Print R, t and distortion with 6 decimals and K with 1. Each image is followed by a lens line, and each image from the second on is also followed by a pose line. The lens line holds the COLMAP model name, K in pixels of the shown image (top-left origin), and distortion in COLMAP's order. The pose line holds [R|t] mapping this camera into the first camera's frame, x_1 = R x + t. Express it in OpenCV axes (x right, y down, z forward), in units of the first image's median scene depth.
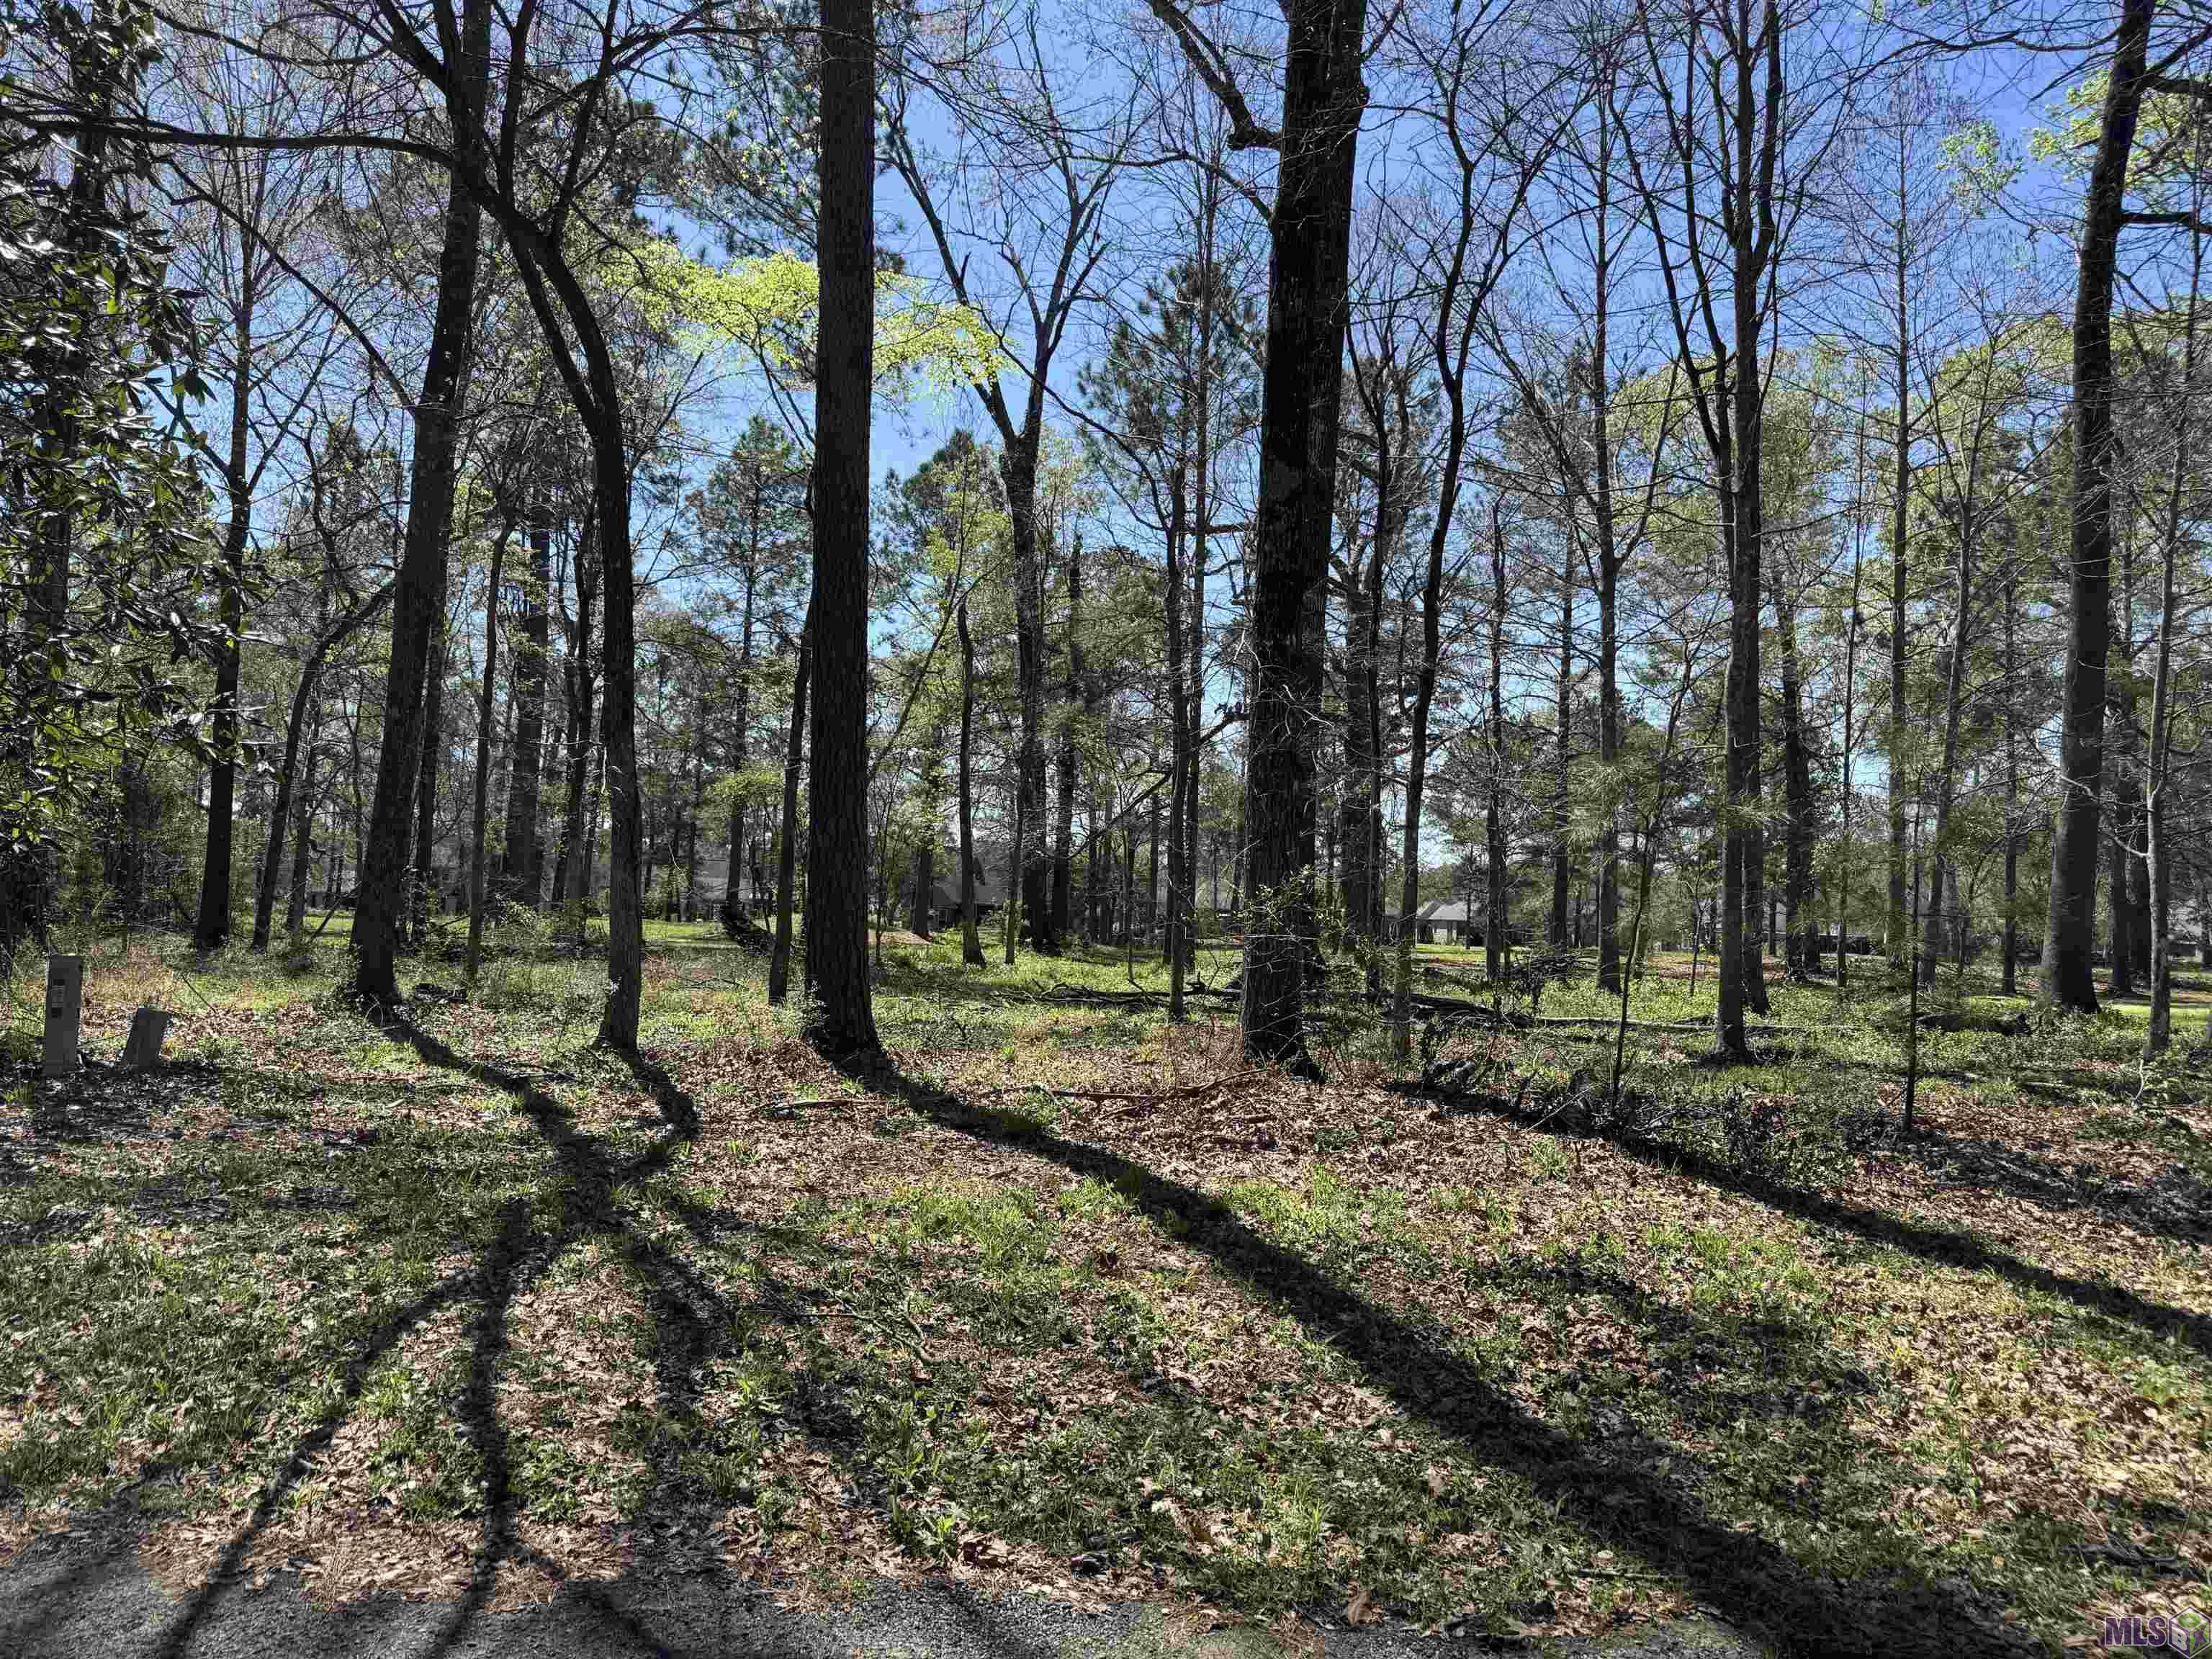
lens RADIAL K [[1553.2, 0, 1121.0], [0, 1553.2, 833.2], [0, 0, 1]] dist [0.034345, -0.038860]
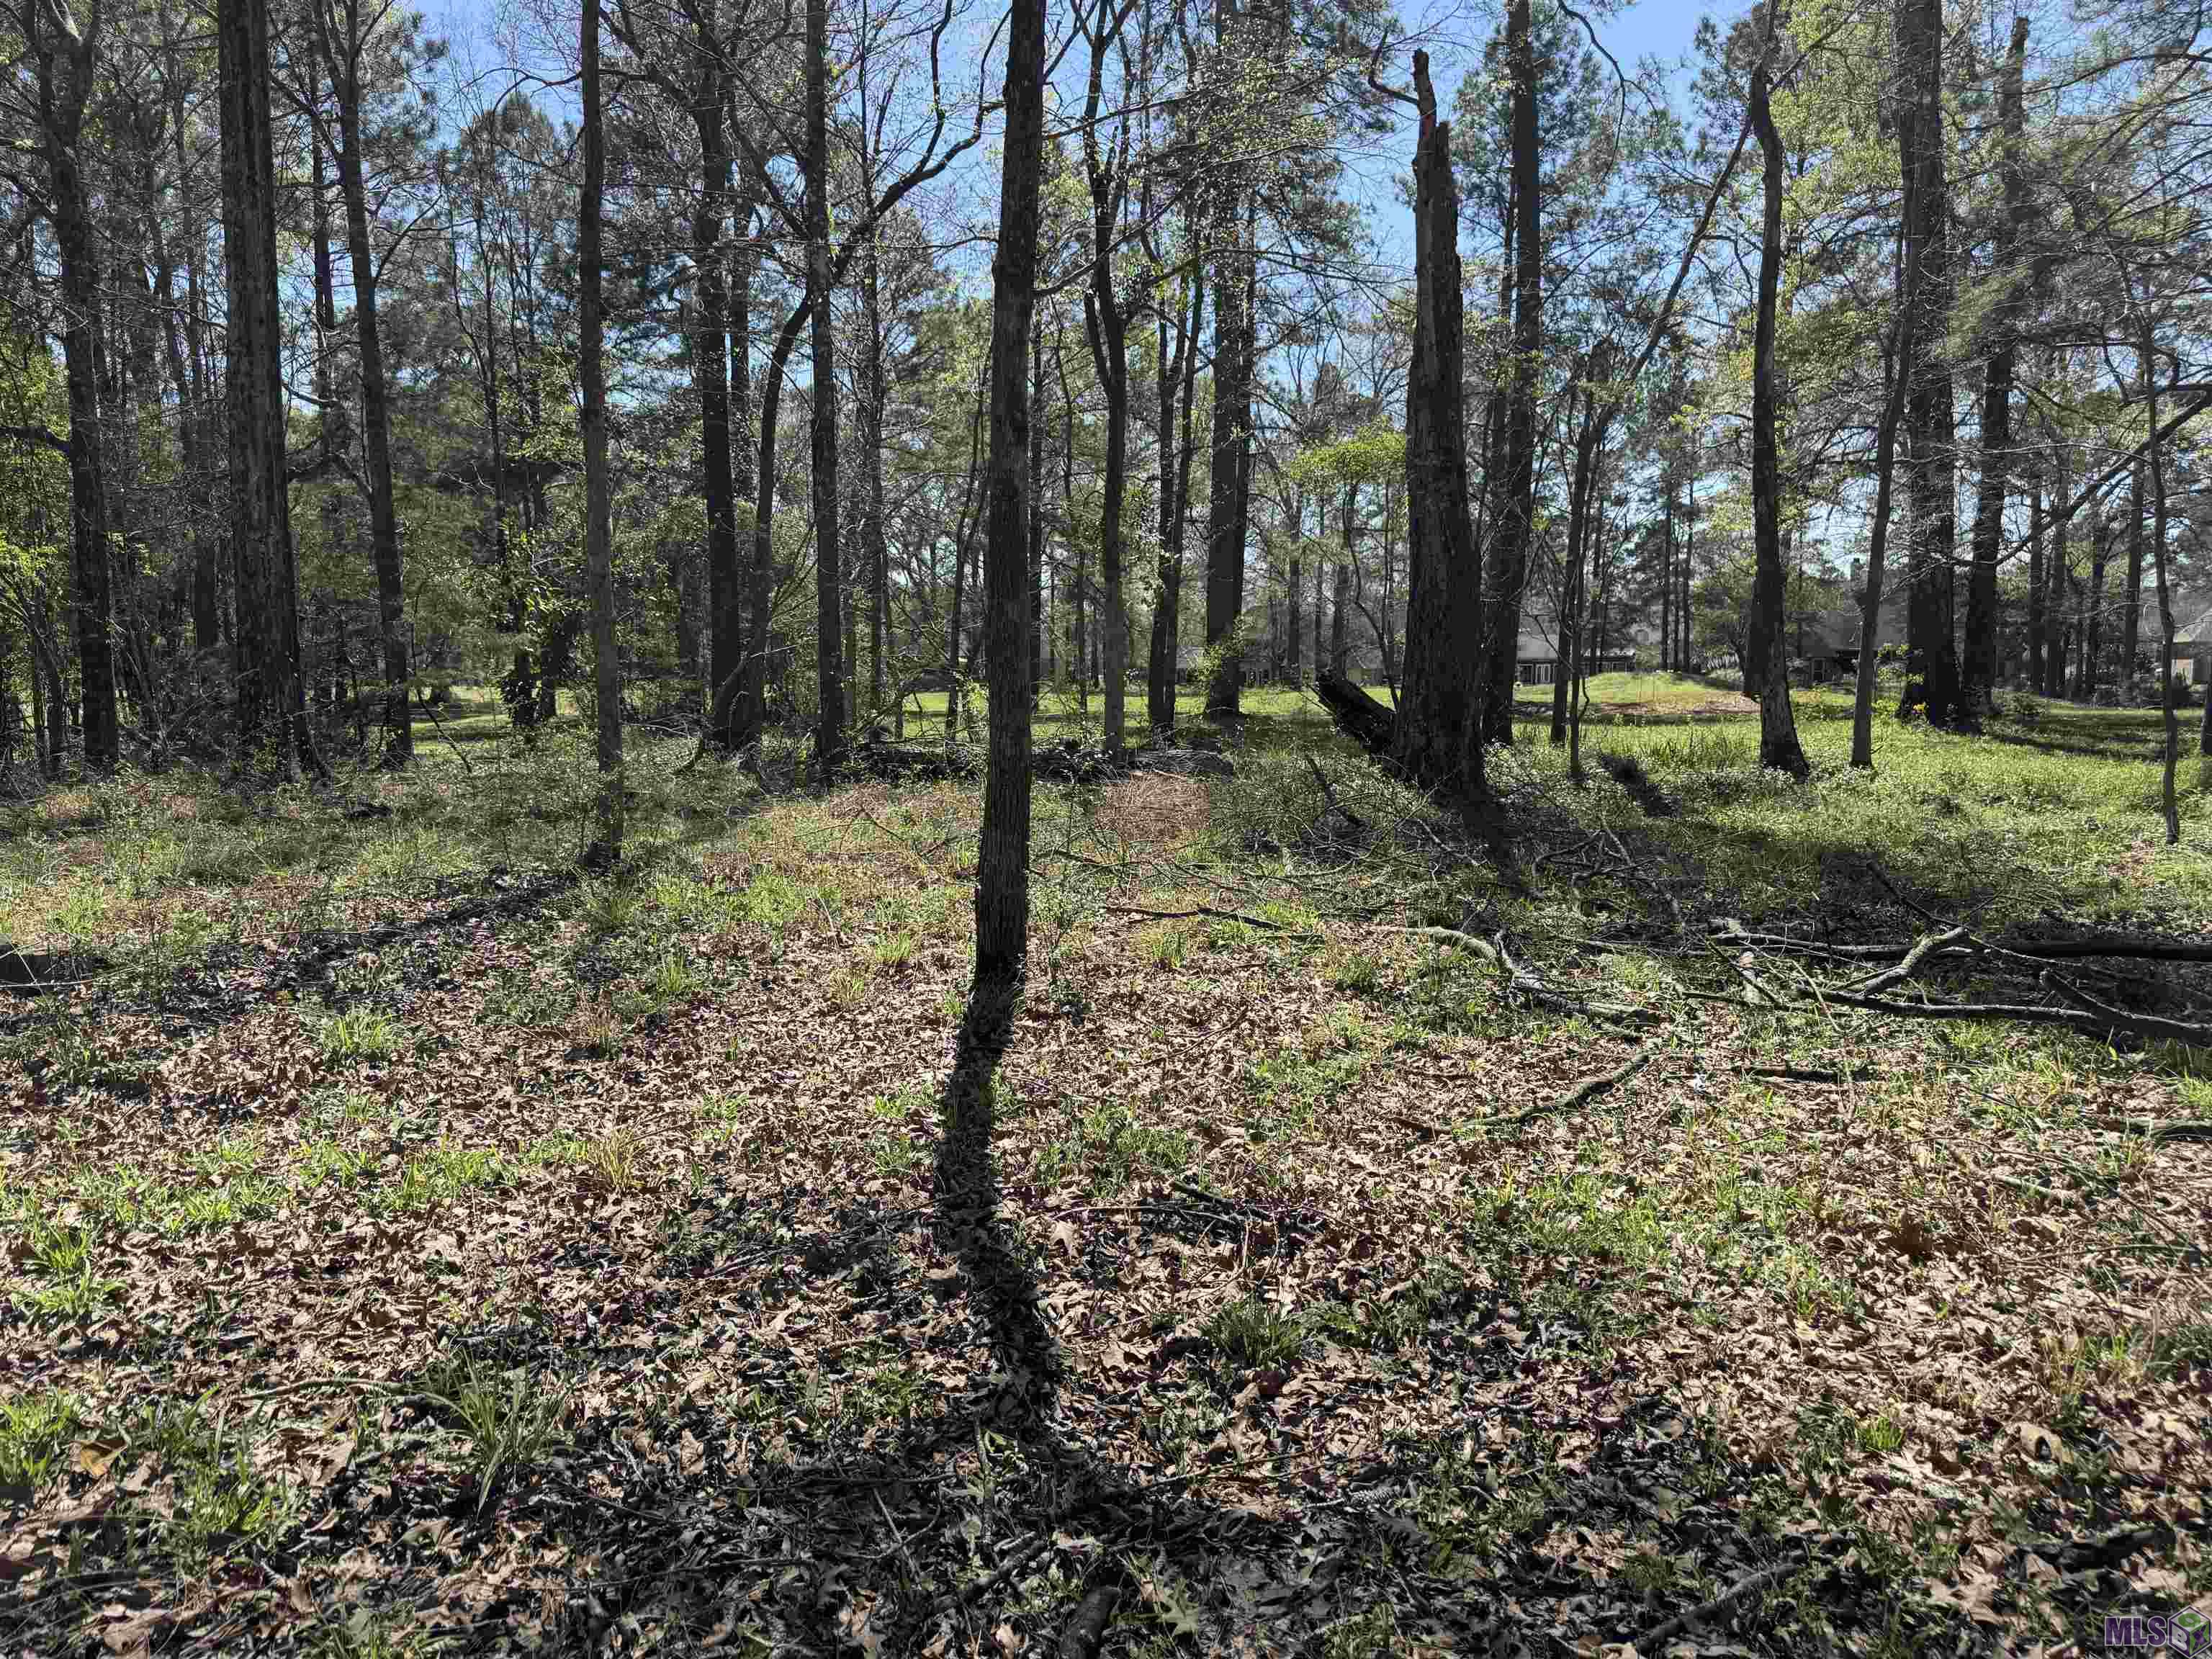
lens RADIAL K [[1553.2, 0, 1105.9], [0, 1553.2, 825.1], [0, 0, 1]] dist [0.034345, -0.038860]
pose [[0.851609, 0.013347, -0.524007, -0.030740], [0.064259, 0.989477, 0.129635, 0.048920], [0.520224, -0.144070, 0.841790, 1.041248]]
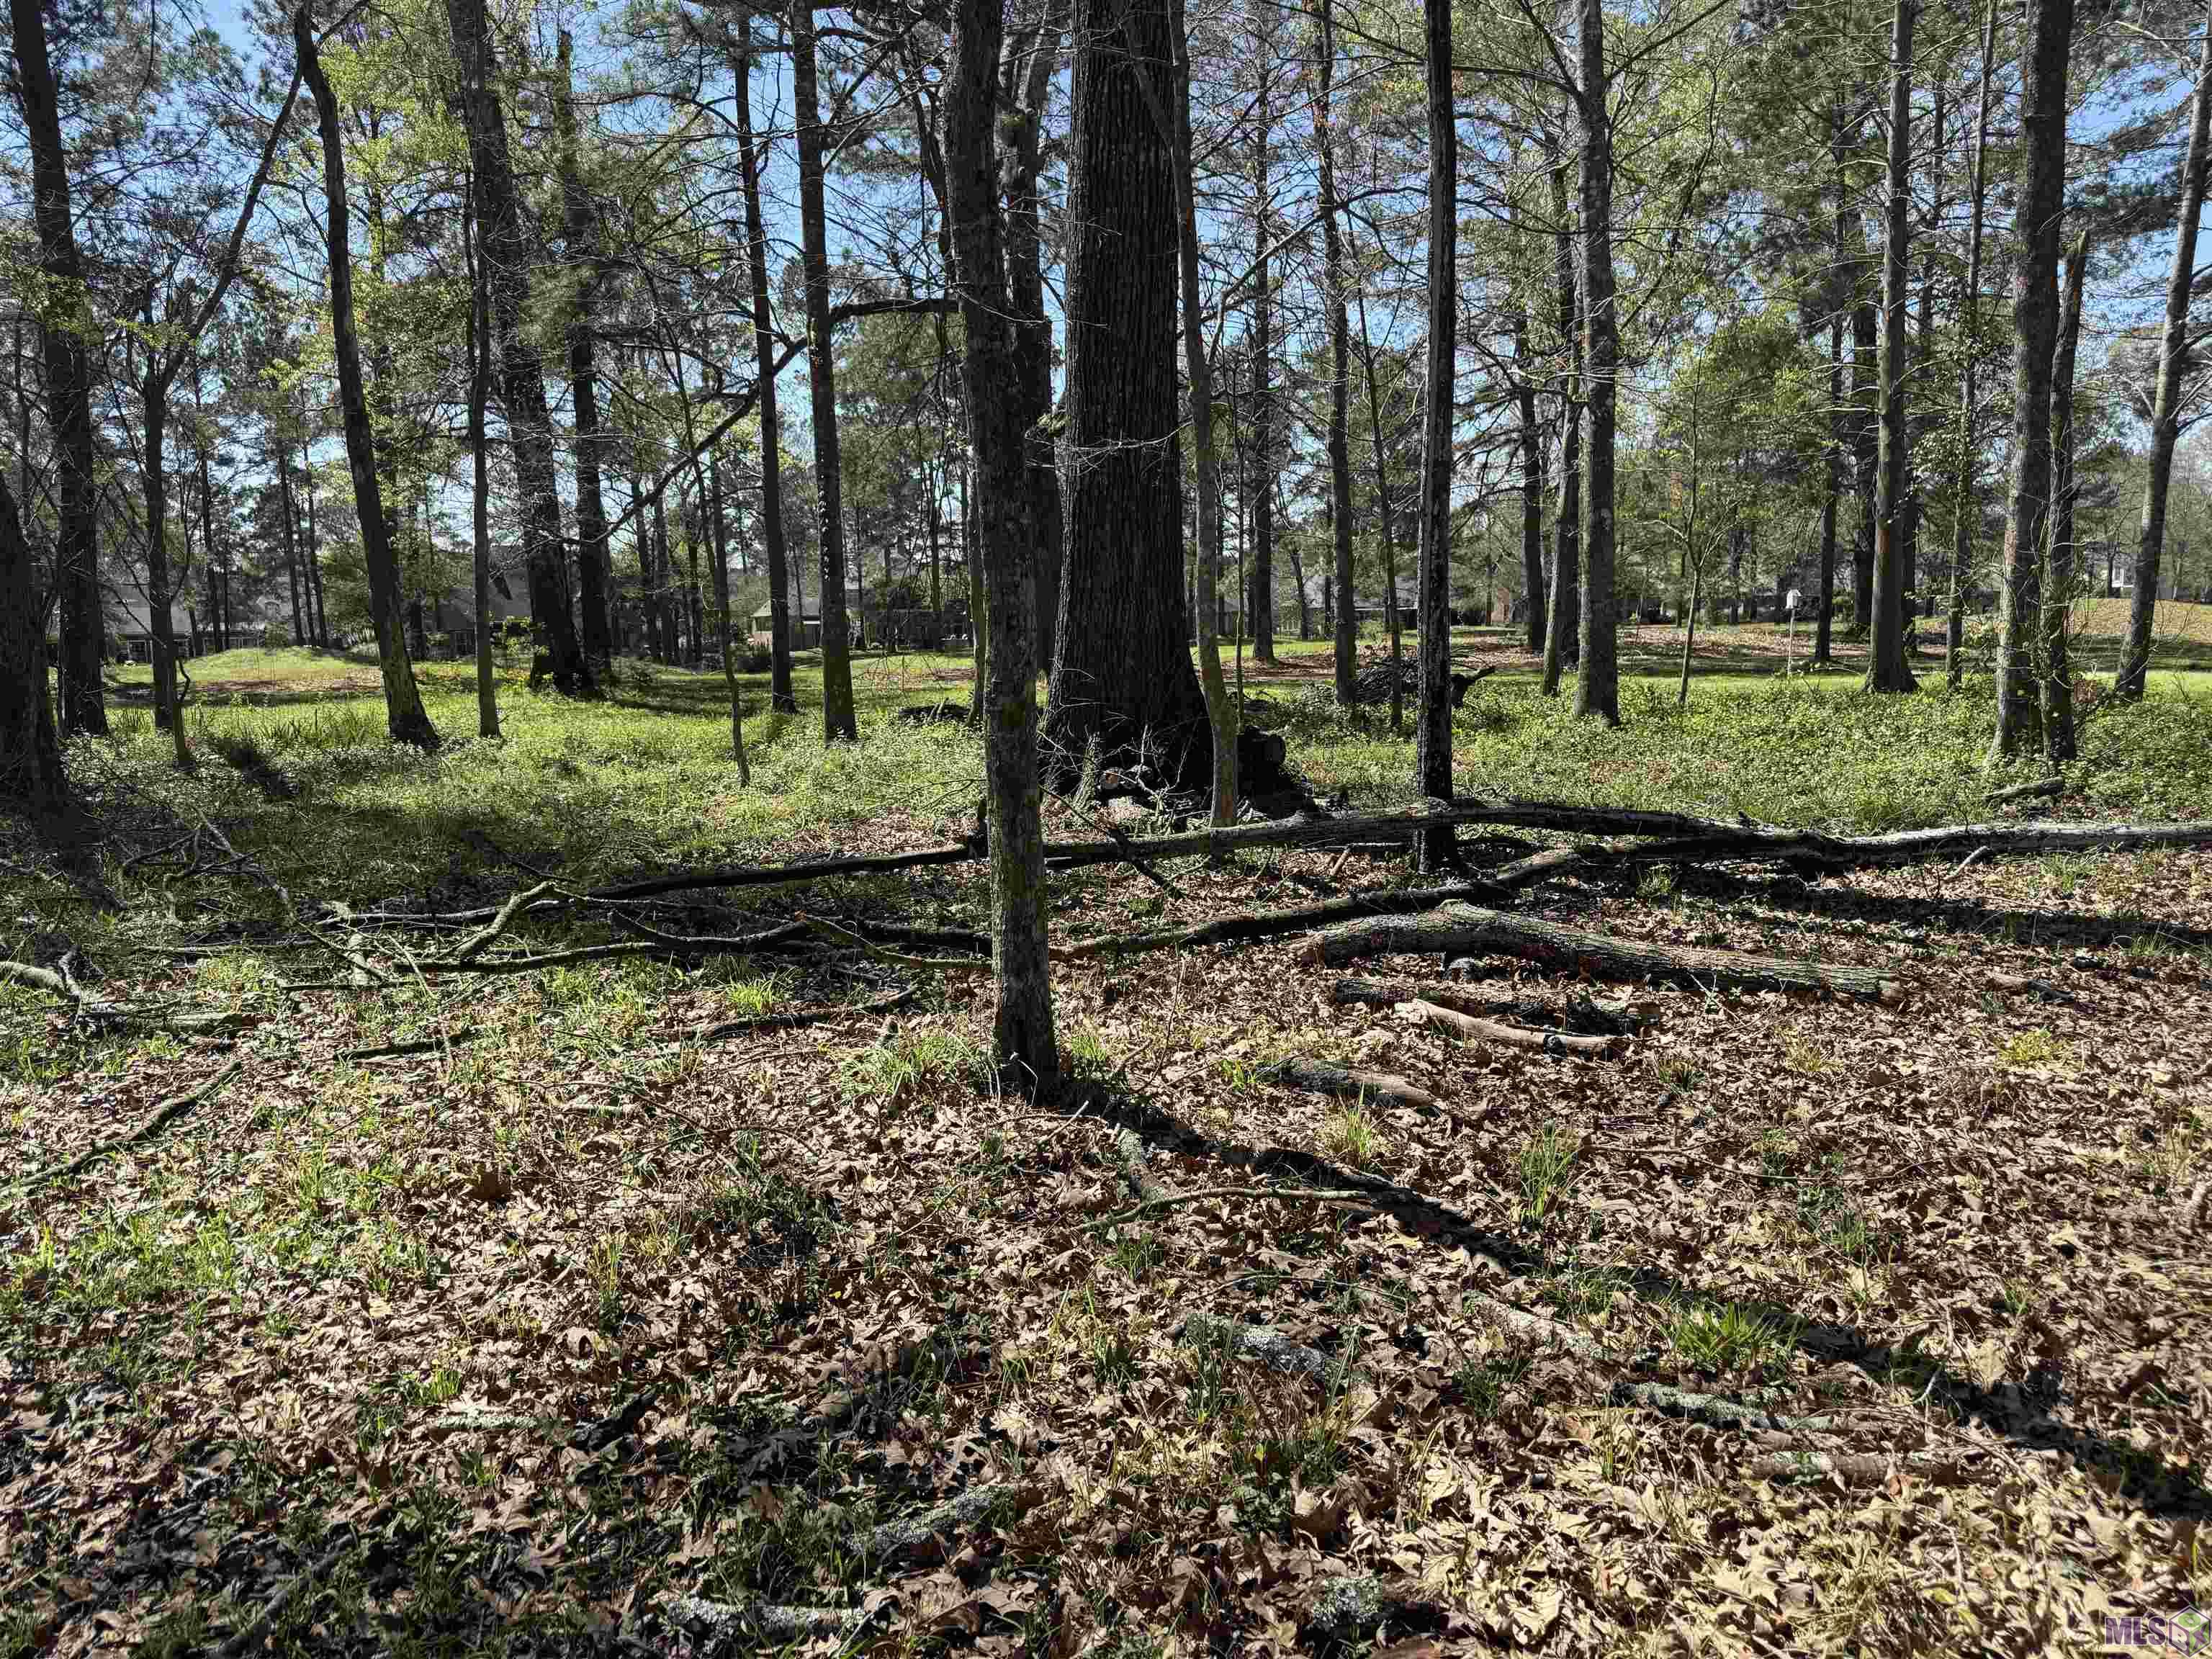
lens RADIAL K [[1553.2, 0, 1109.7], [0, 1553.2, 840.6], [0, 0, 1]] dist [0.034345, -0.038860]
pose [[0.963865, -0.089850, 0.250780, -0.009785], [0.039280, 0.979049, 0.199803, 0.050761], [-0.263478, -0.182732, 0.947200, 1.045812]]
